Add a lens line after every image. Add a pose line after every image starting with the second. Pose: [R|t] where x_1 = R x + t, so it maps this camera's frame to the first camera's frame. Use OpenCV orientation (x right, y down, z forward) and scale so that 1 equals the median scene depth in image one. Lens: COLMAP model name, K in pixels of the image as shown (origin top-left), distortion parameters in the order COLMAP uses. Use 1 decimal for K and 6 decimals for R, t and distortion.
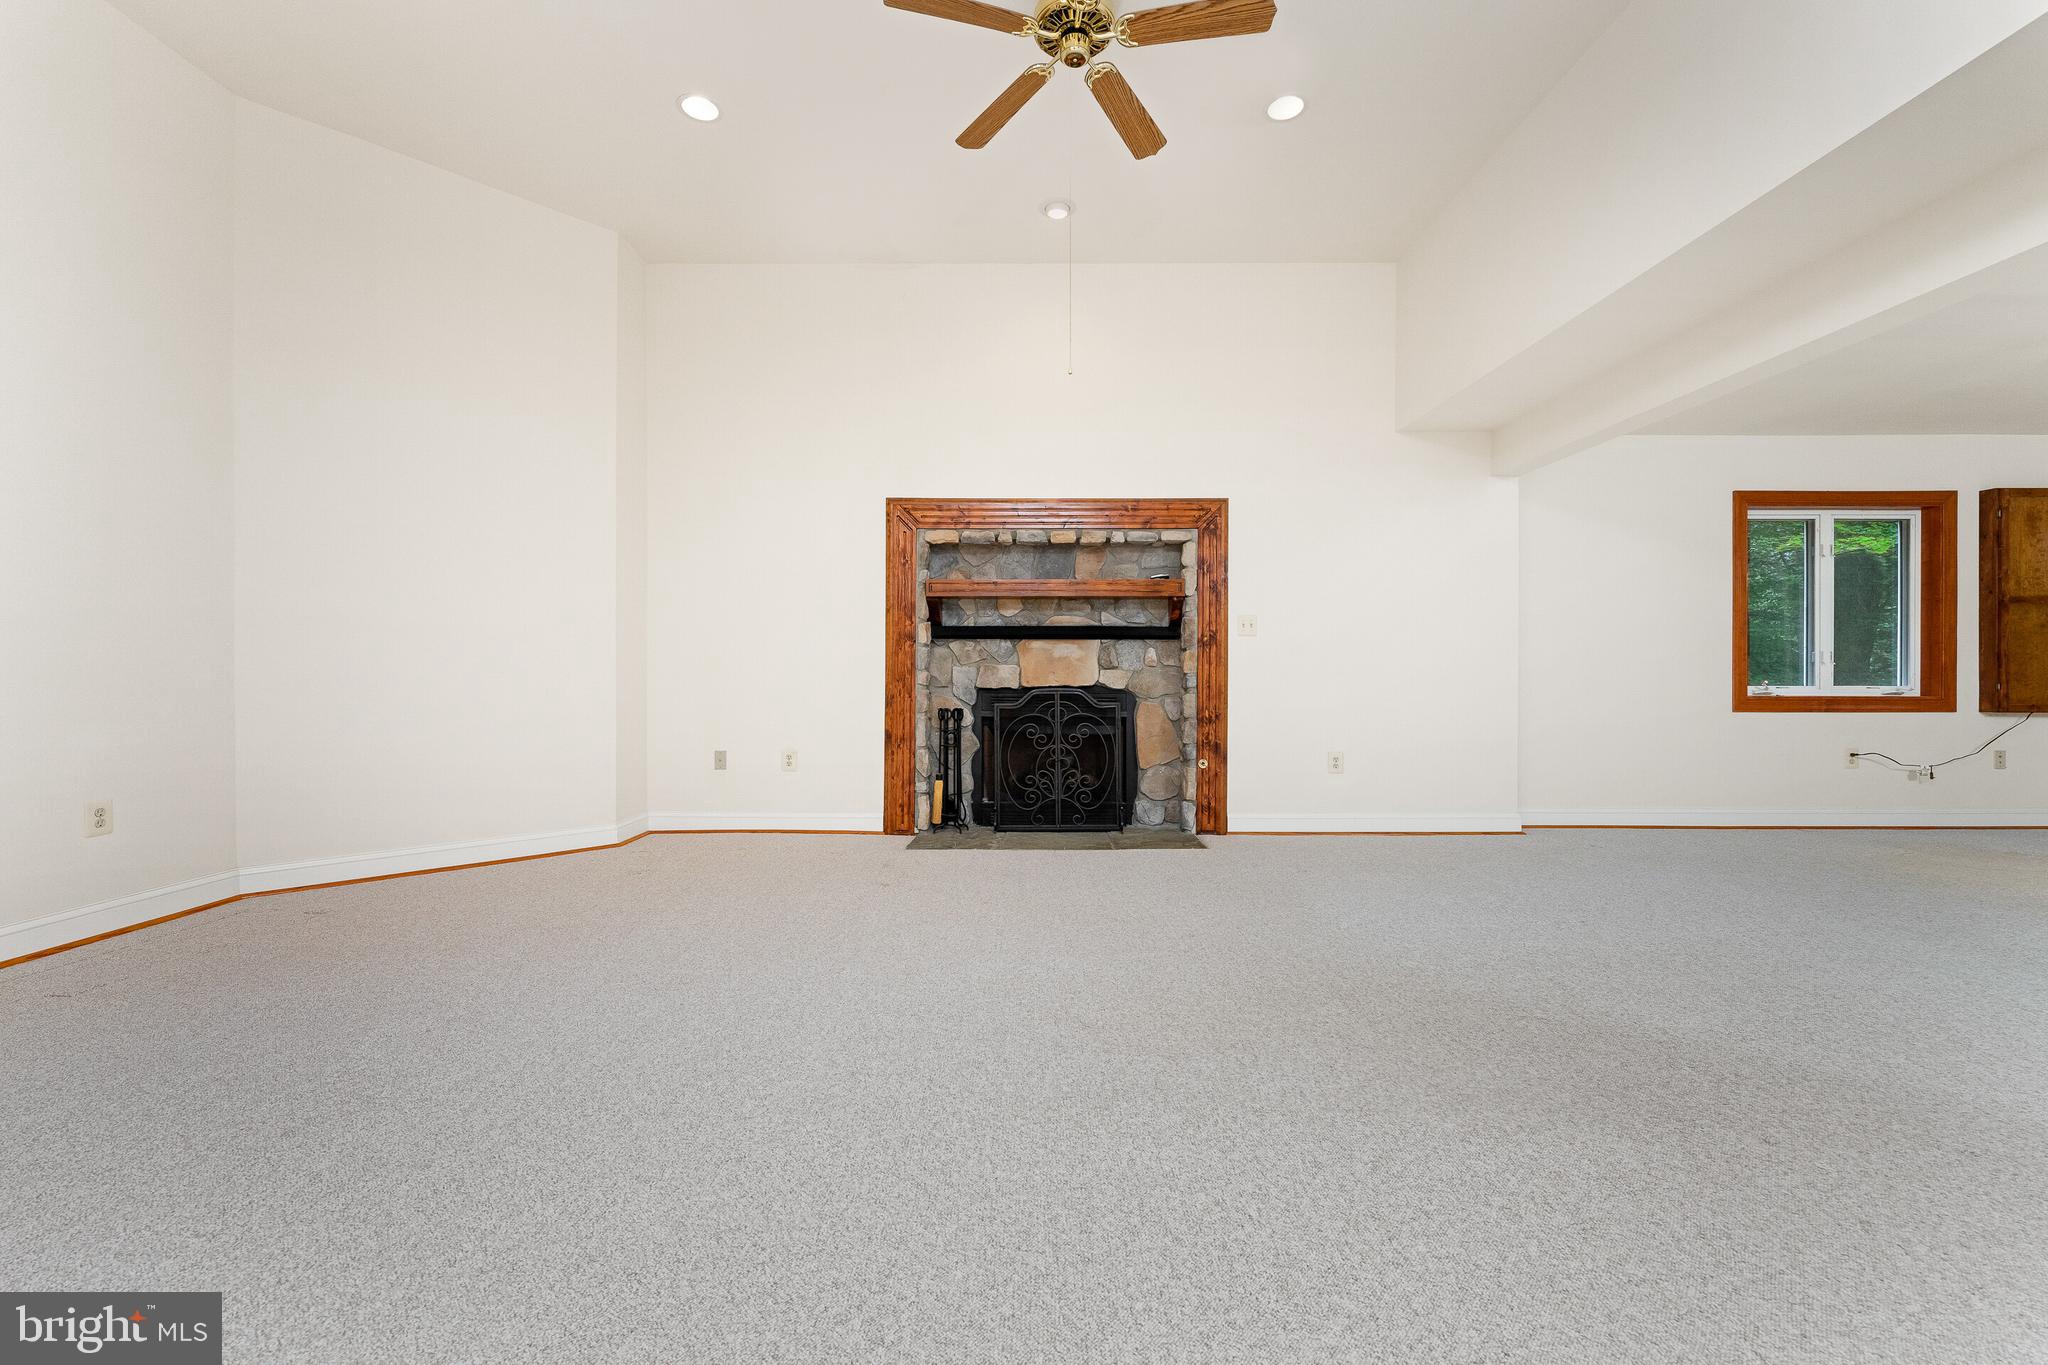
lens RADIAL K [[826.5, 0, 1025.6], [0, 826.5, 668.5], [0, 0, 1]] dist [-0.000150, 0.000004]
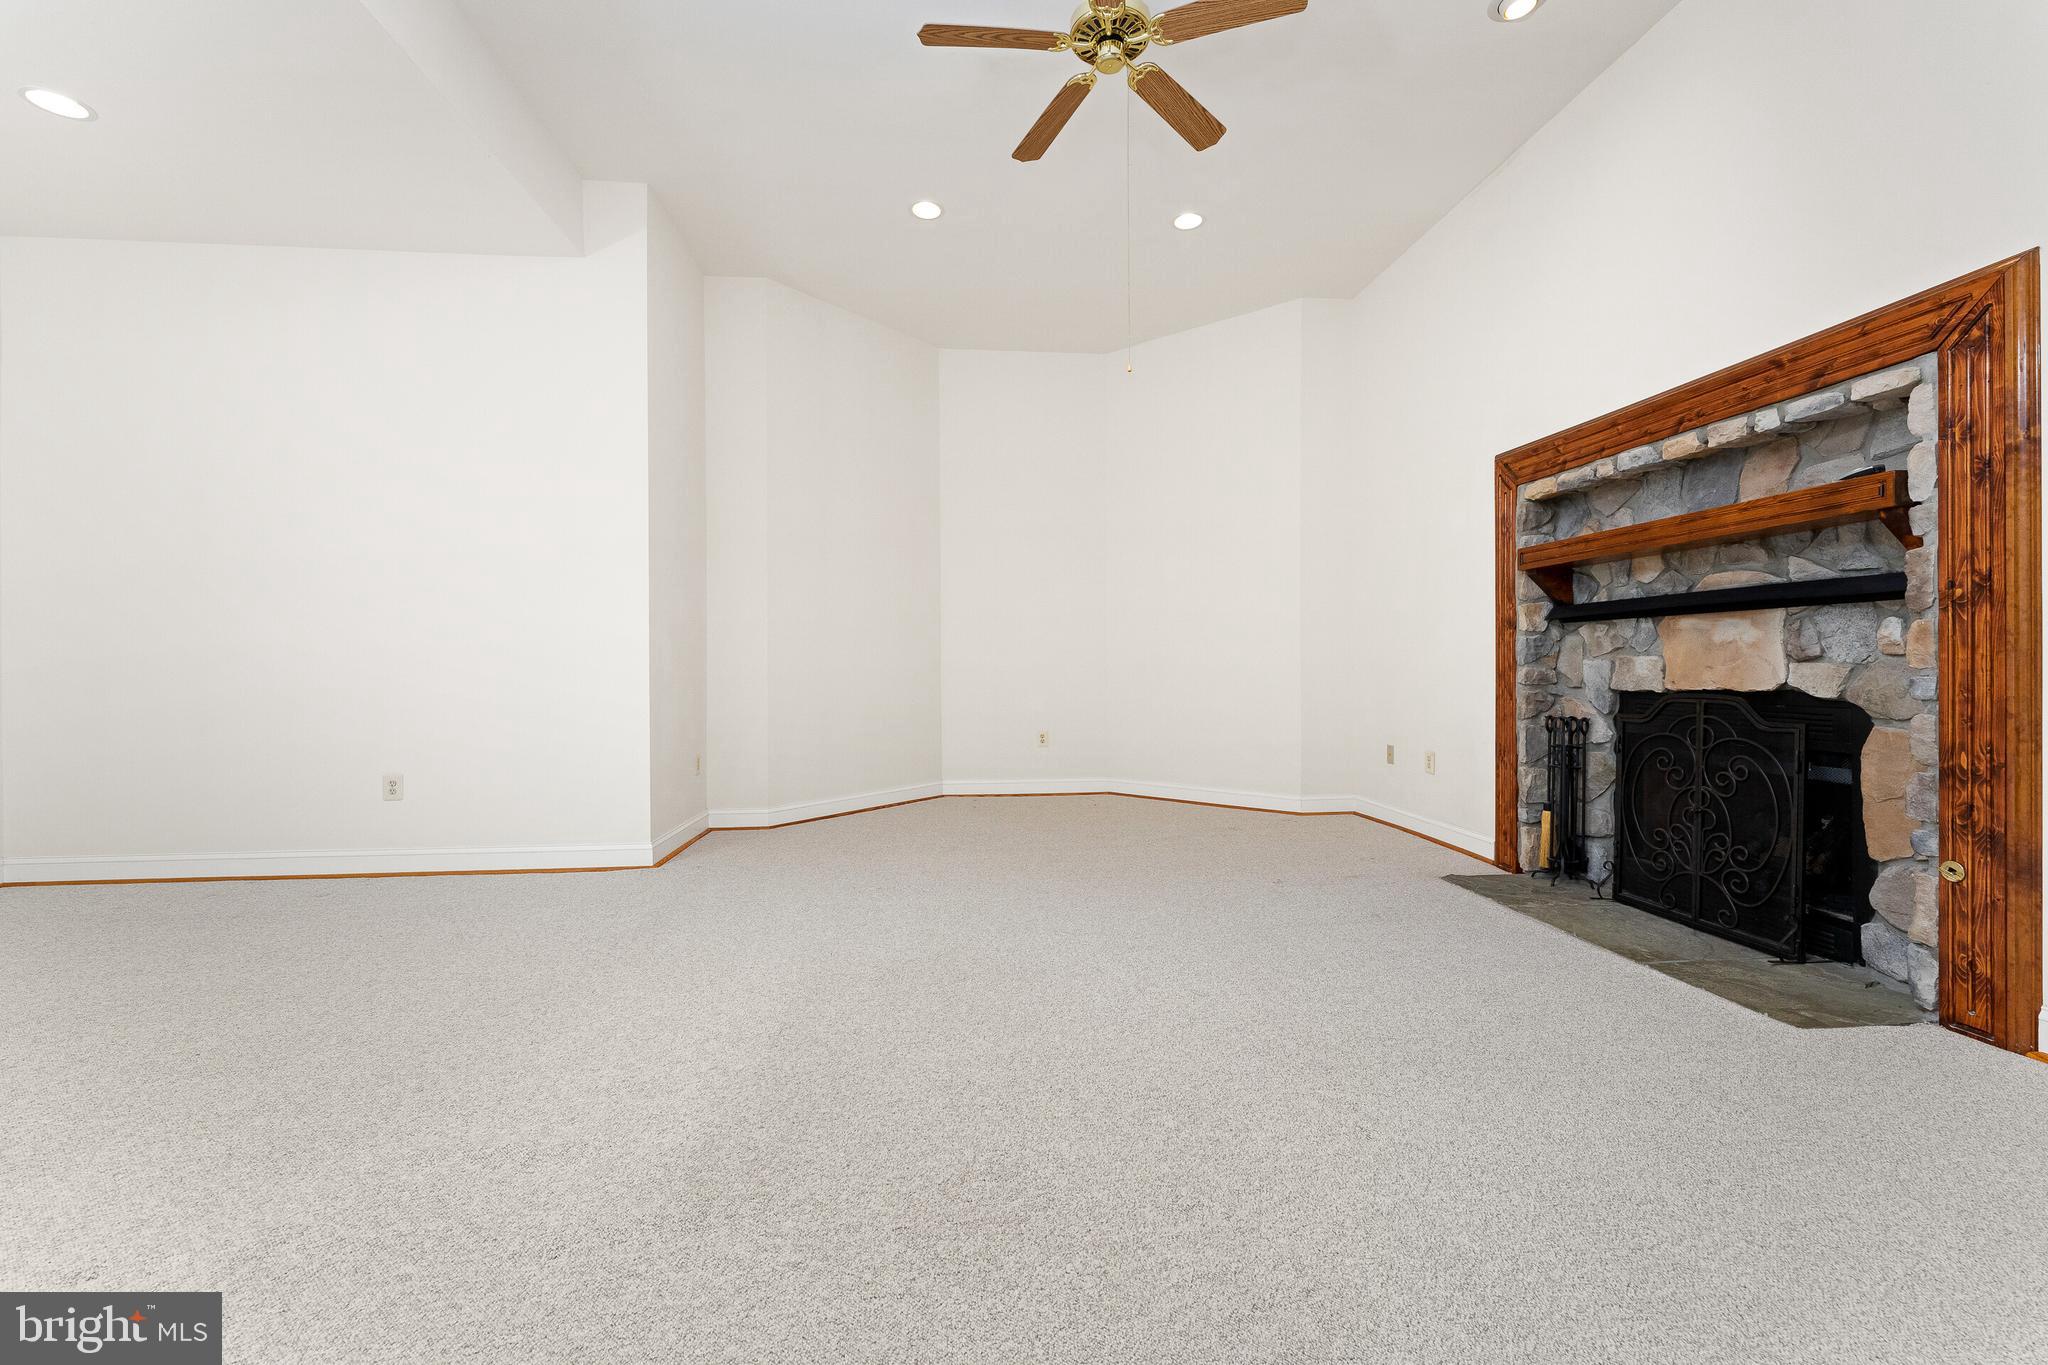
lens RADIAL K [[826.5, 0, 1025.6], [0, 826.5, 668.5], [0, 0, 1]] dist [-0.000150, 0.000004]
pose [[0.101842, -0.000585, -0.994800, 0.593264], [0.004717, 0.999989, -0.000105, 0.003054], [0.994789, -0.004682, 0.101844, 0.443559]]
